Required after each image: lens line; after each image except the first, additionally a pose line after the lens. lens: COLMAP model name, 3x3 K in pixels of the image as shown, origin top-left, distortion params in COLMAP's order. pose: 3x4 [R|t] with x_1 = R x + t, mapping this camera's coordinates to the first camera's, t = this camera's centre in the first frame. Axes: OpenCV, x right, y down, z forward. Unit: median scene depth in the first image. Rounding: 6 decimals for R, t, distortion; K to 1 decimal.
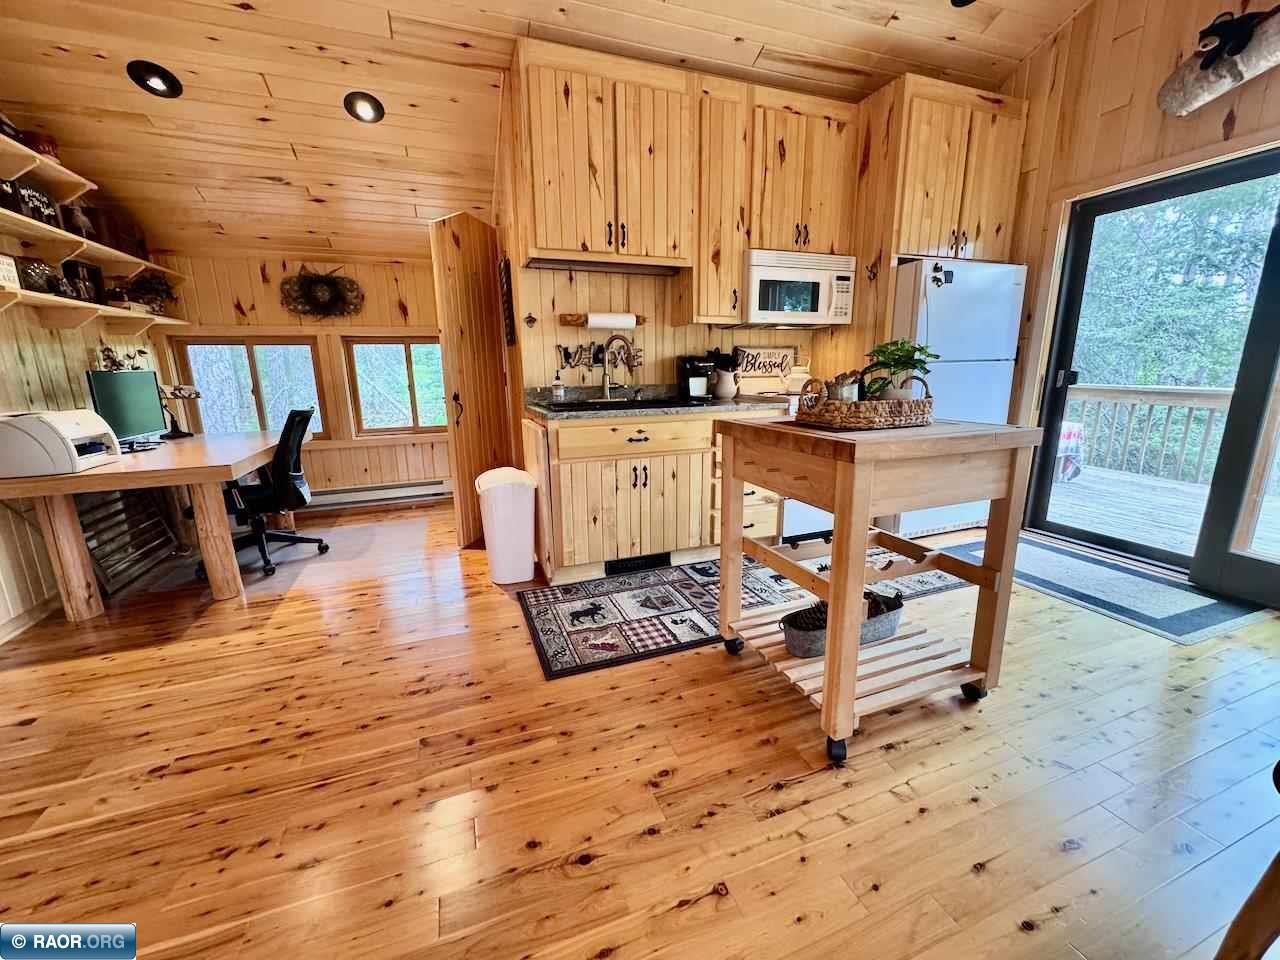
lens RADIAL K [[506.2, 0, 637.2], [0, 506.2, 480.8], [0, 0, 1]] dist [-0.003601, 0.000721]
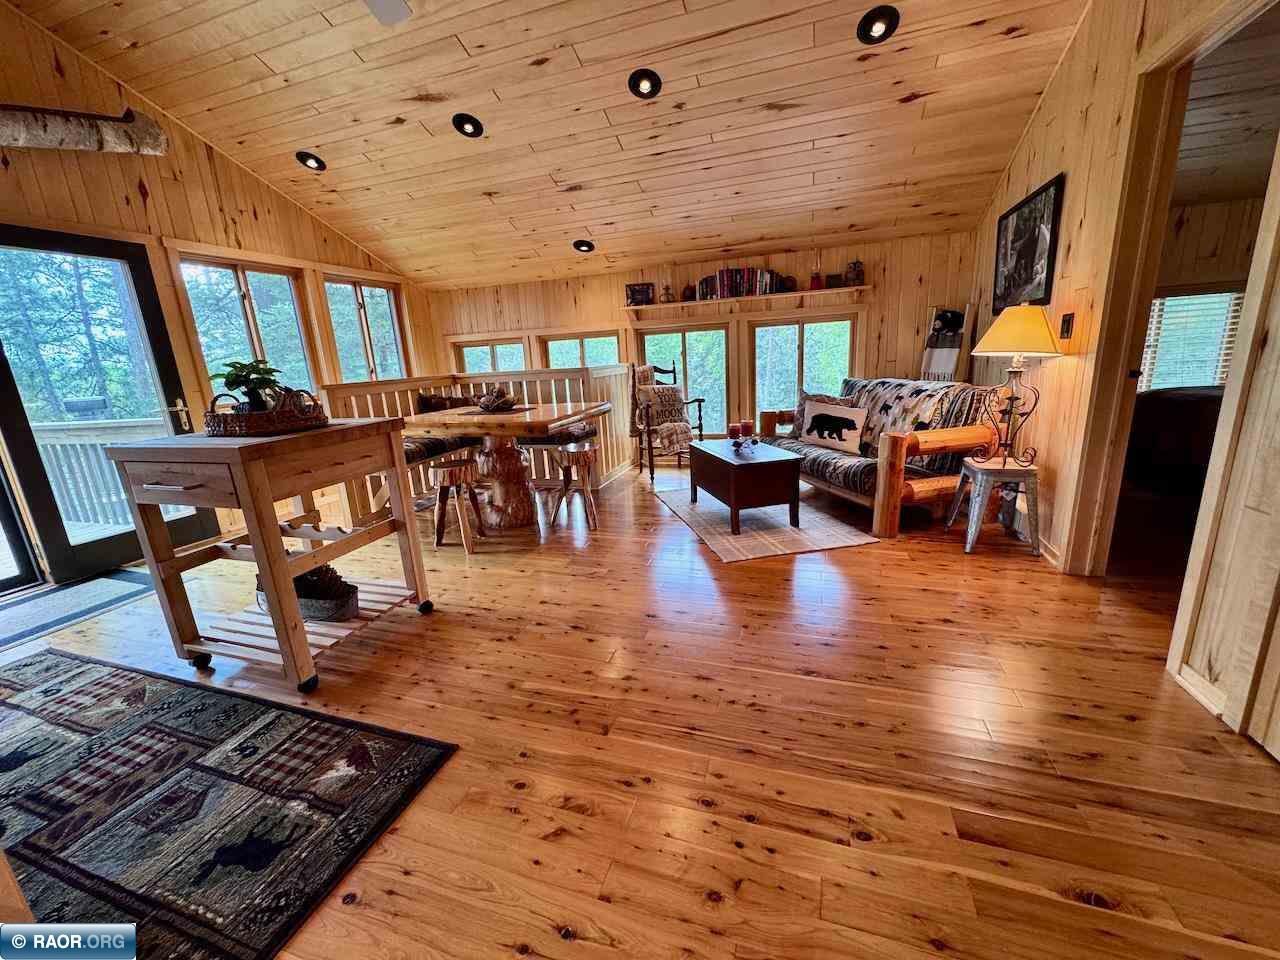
lens RADIAL K [[506.2, 0, 641.7], [0, 506.2, 480.1], [0, 0, 1]] dist [-0.003601, 0.000721]
pose [[-0.777453, -0.091769, 0.622210, -0.749121], [0.202799, 0.899880, 0.386121, -0.218873], [-0.595348, 0.426374, -0.681004, 1.010949]]
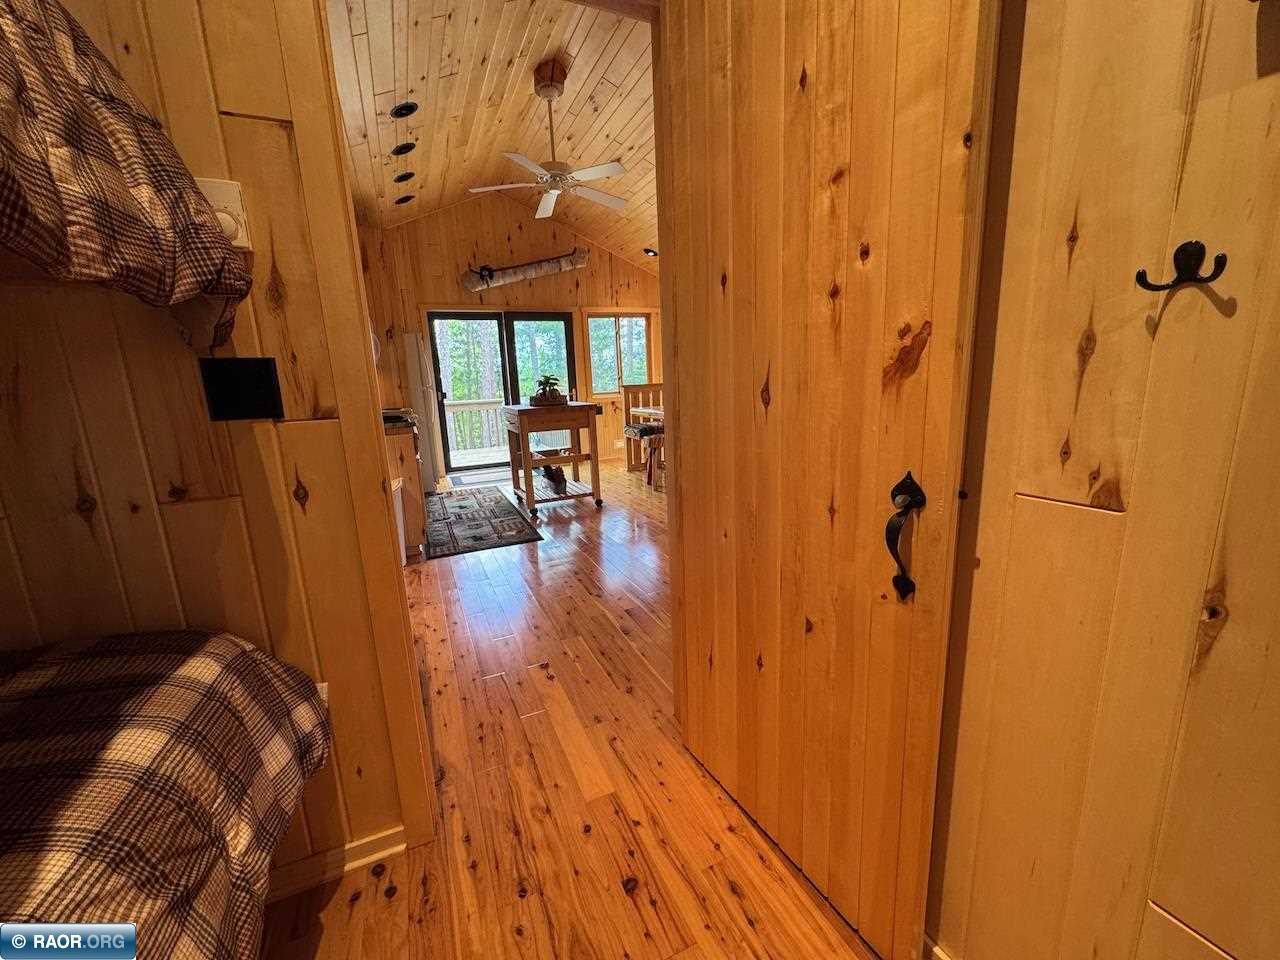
lens RADIAL K [[506.2, 0, 637.8], [0, 506.2, 479.4], [0, 0, 1]] dist [-0.003601, 0.000721]
pose [[-0.072932, -0.177796, 0.981361, -1.779969], [0.253241, 0.948431, 0.190650, -0.098017], [-0.964650, 0.262425, -0.024145, 0.533236]]
